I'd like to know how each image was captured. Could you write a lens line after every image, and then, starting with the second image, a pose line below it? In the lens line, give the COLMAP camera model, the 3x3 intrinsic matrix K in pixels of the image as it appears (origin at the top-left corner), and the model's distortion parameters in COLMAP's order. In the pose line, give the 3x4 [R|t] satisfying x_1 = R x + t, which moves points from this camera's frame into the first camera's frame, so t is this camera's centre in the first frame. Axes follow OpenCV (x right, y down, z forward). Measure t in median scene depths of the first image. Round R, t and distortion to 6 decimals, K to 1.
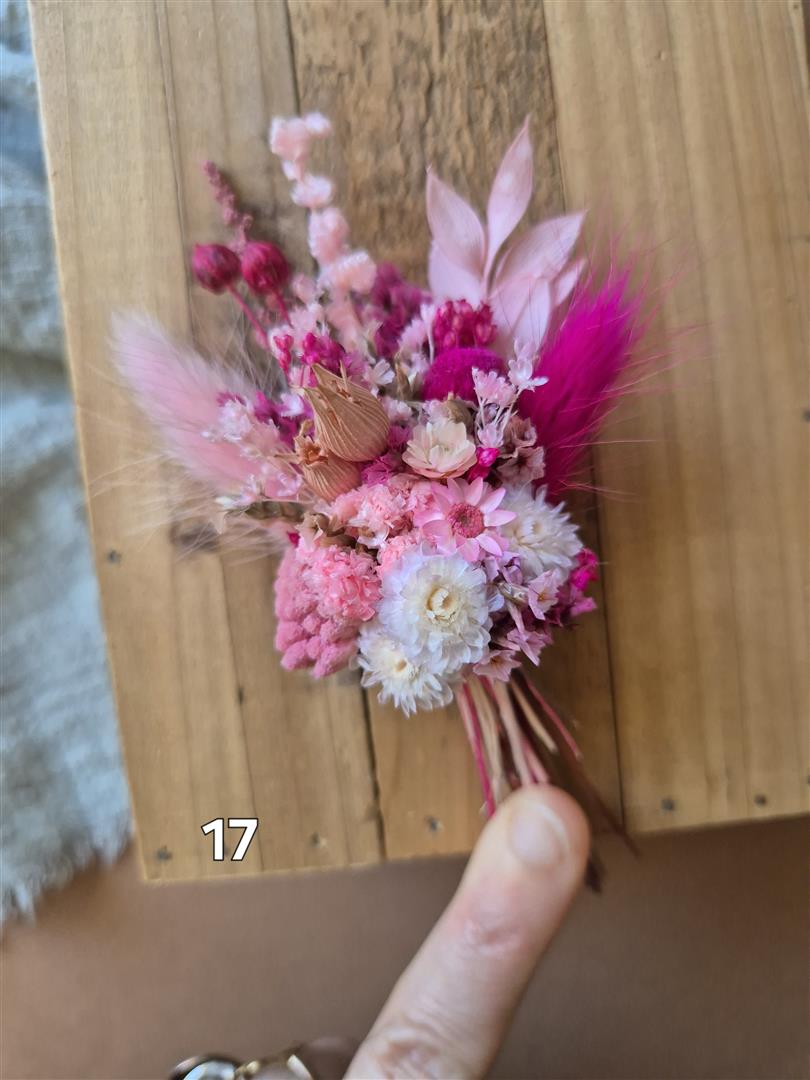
lens RADIAL K [[778.3, 0, 402.4], [0, 778.3, 527.9], [0, 0, 1]] dist [-0.051123, -0.001112]
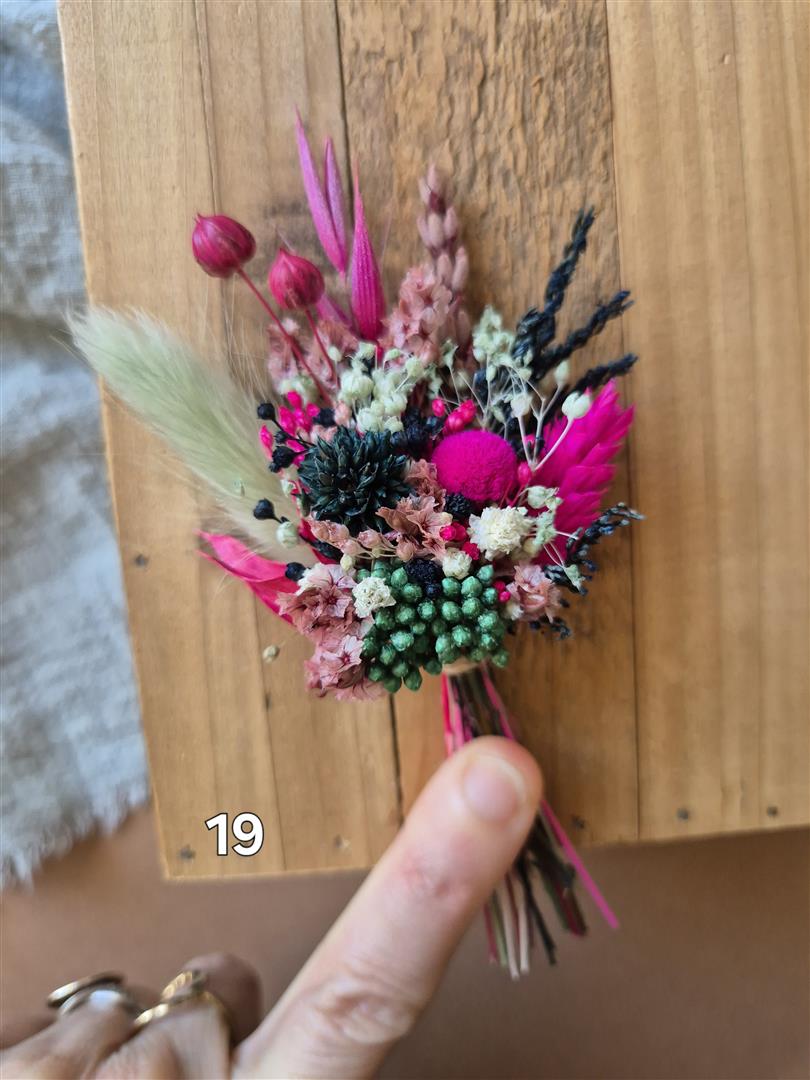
lens RADIAL K [[778.3, 0, 402.4], [0, 778.3, 527.9], [0, 0, 1]] dist [-0.051123, -0.001112]
pose [[0.999029, 0.028924, 0.033241, -0.079114], [-0.031268, 0.996893, 0.072301, -0.087999], [-0.031047, -0.073270, 0.996829, 0.017816]]
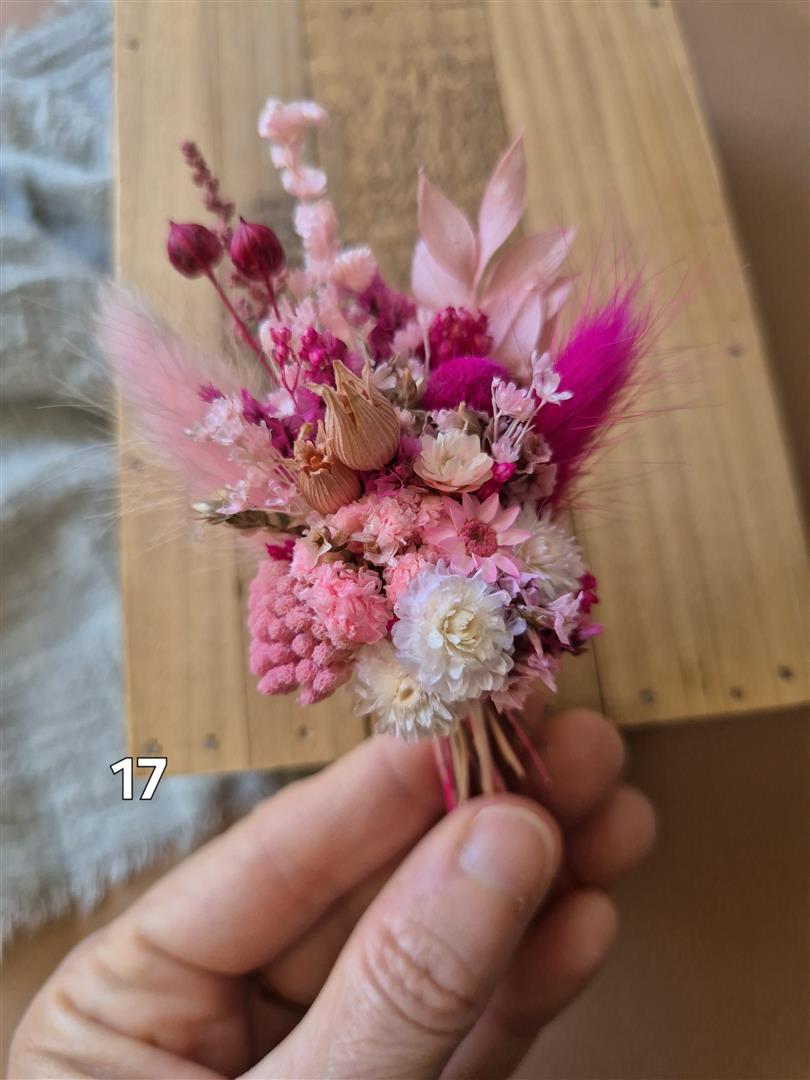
lens RADIAL K [[778.3, 0, 402.4], [0, 778.3, 527.9], [0, 0, 1]] dist [-0.051123, -0.001112]
pose [[0.999973, 0.000415, -0.007367, 0.027582], [-0.002537, 0.956907, -0.290384, 0.473050], [0.006929, 0.290395, 0.956882, -0.063537]]
